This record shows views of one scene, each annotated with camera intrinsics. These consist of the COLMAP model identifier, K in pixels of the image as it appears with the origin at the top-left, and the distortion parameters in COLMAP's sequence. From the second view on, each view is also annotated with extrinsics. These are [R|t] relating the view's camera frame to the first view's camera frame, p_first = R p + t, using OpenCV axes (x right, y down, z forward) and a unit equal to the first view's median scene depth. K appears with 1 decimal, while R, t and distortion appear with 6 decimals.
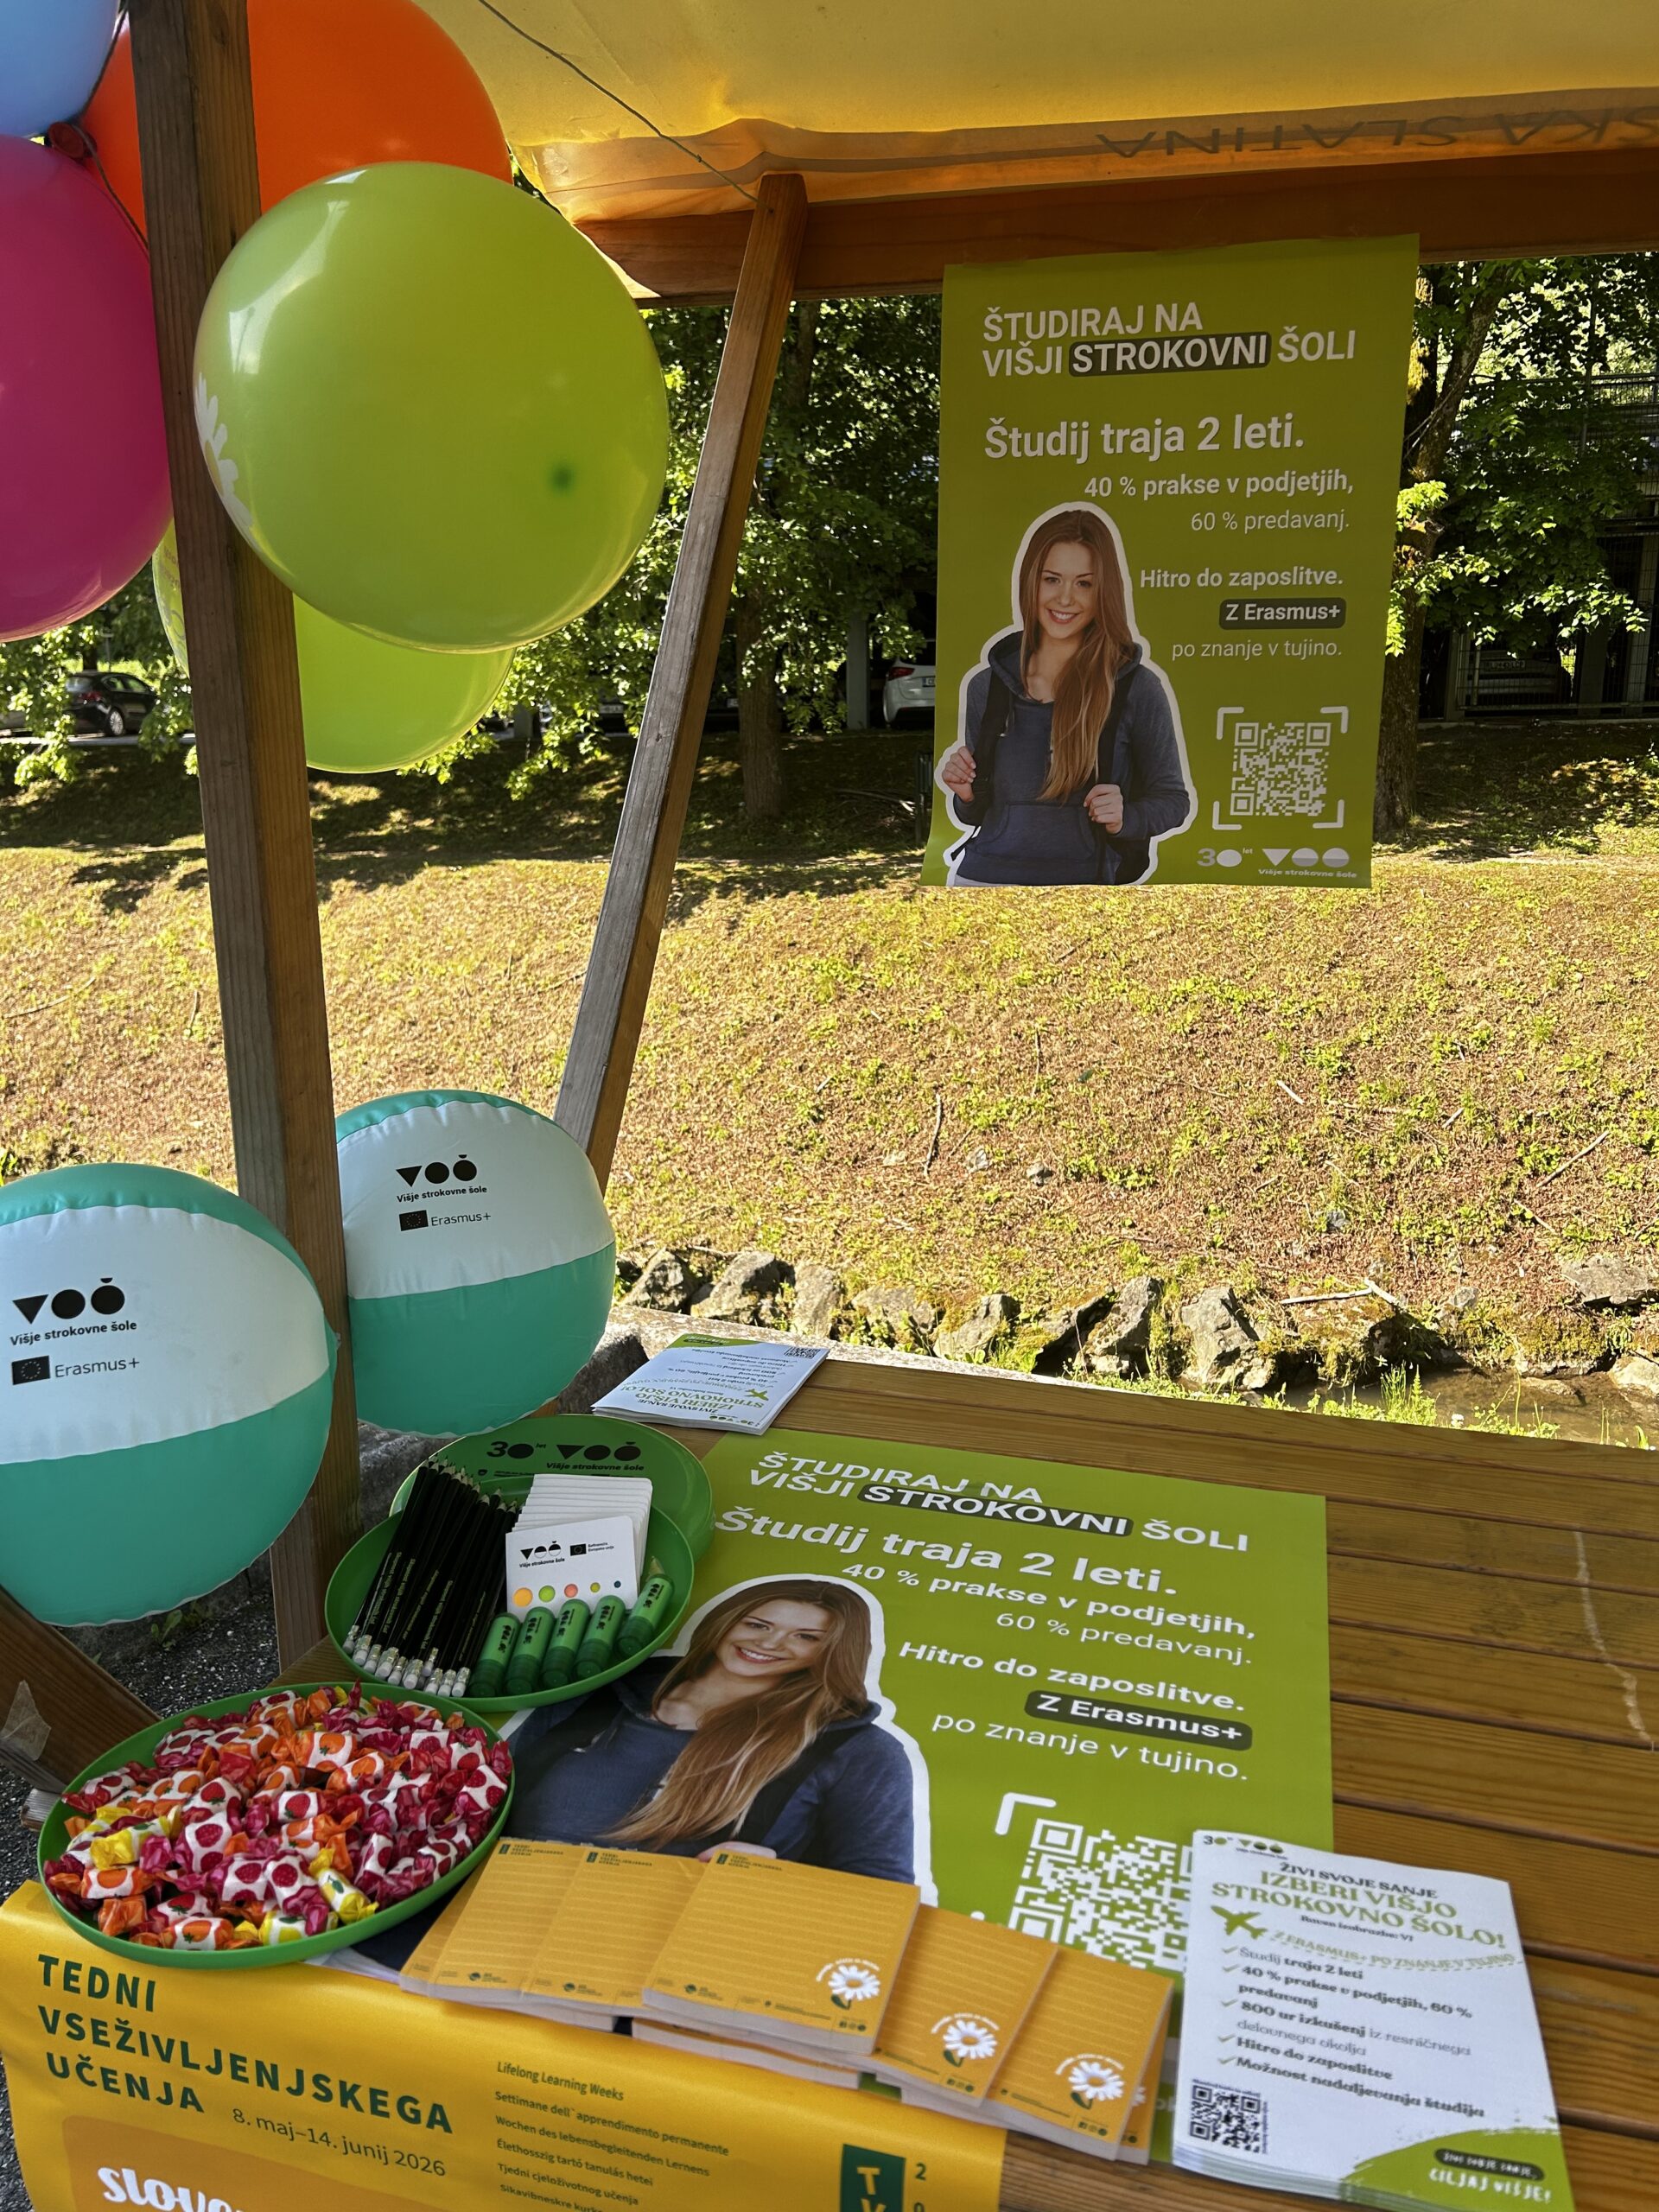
lens RADIAL K [[1725.9, 0, 822.9], [0, 1725.9, 1095.5], [0, 0, 1]] dist [0.048552, -0.063093]
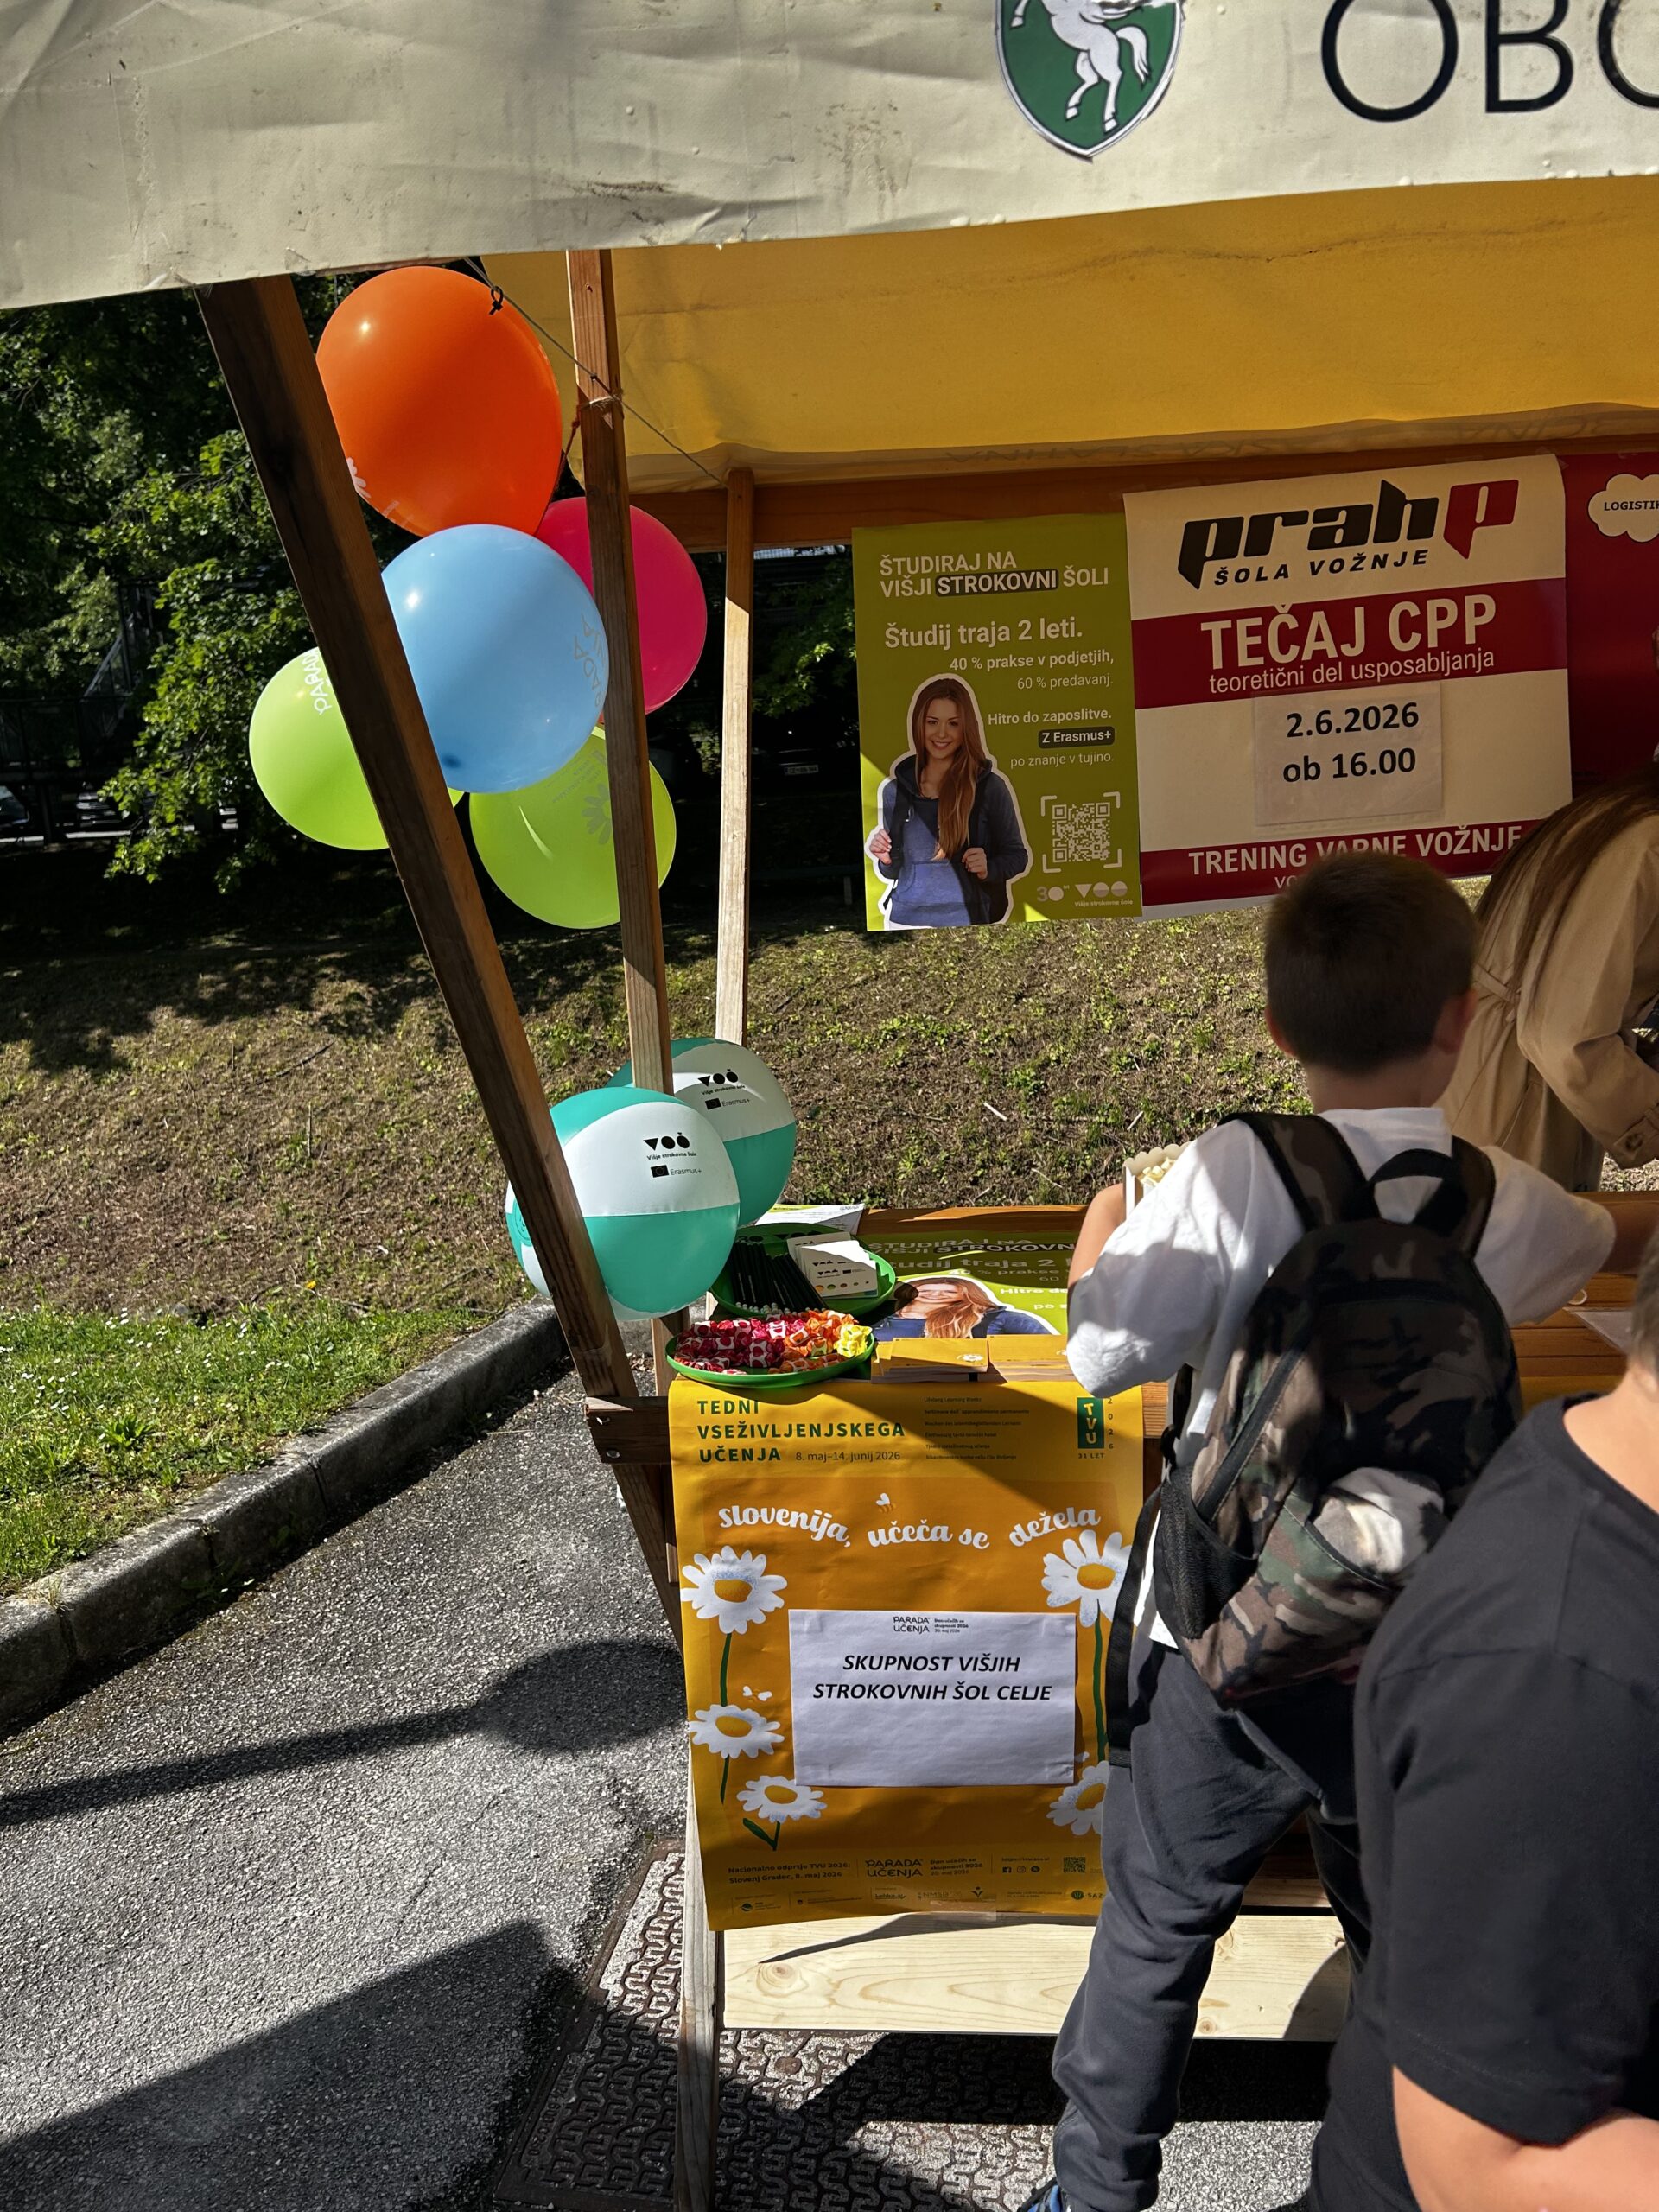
lens RADIAL K [[1725.9, 0, 818.0], [0, 1725.9, 1107.5], [0, 0, 1]] dist [0.048552, -0.063093]
pose [[0.980271, -0.084387, 0.178739, -0.288477], [0.089956, 0.995674, -0.023271, 0.080755], [-0.176002, 0.038890, 0.983621, -0.527594]]
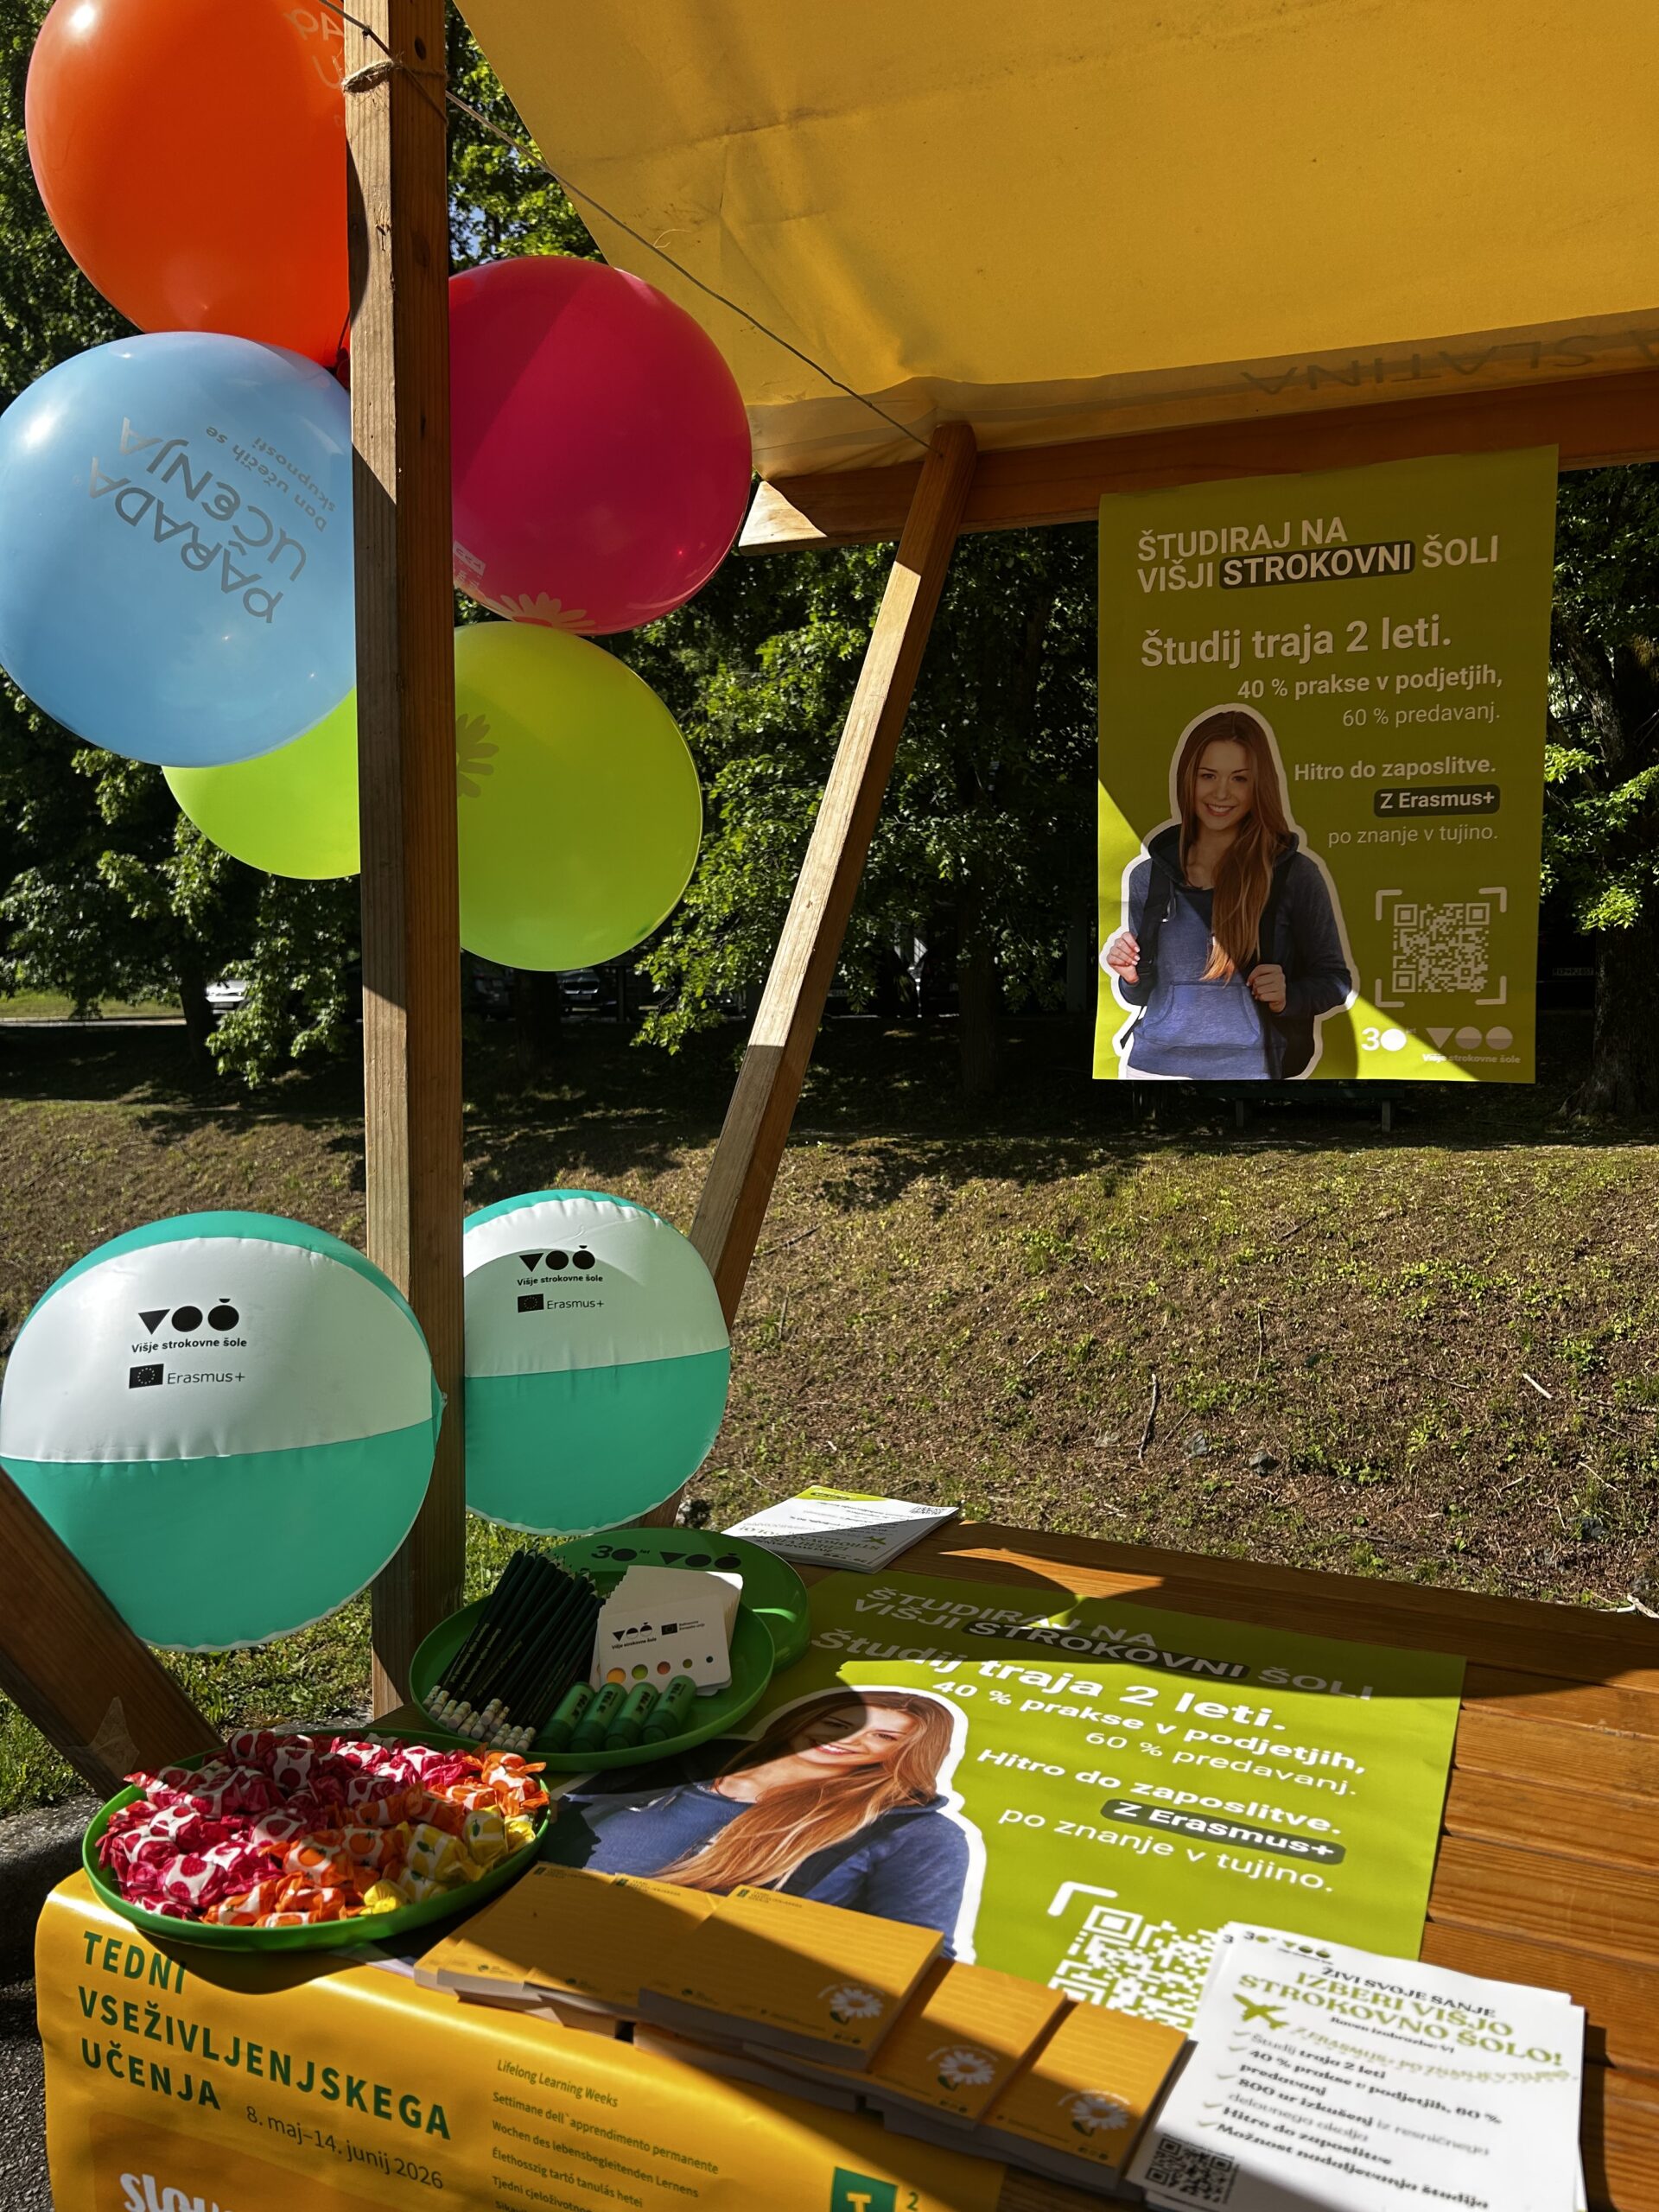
lens RADIAL K [[1725.9, 0, 792.8], [0, 1725.9, 1079.3], [0, 0, 1]] dist [0.048552, -0.063093]
pose [[0.989210, 0.015783, -0.145655, 0.044535], [-0.040533, 0.984857, -0.168565, 0.068218], [0.140789, 0.172650, 0.974869, -0.010602]]
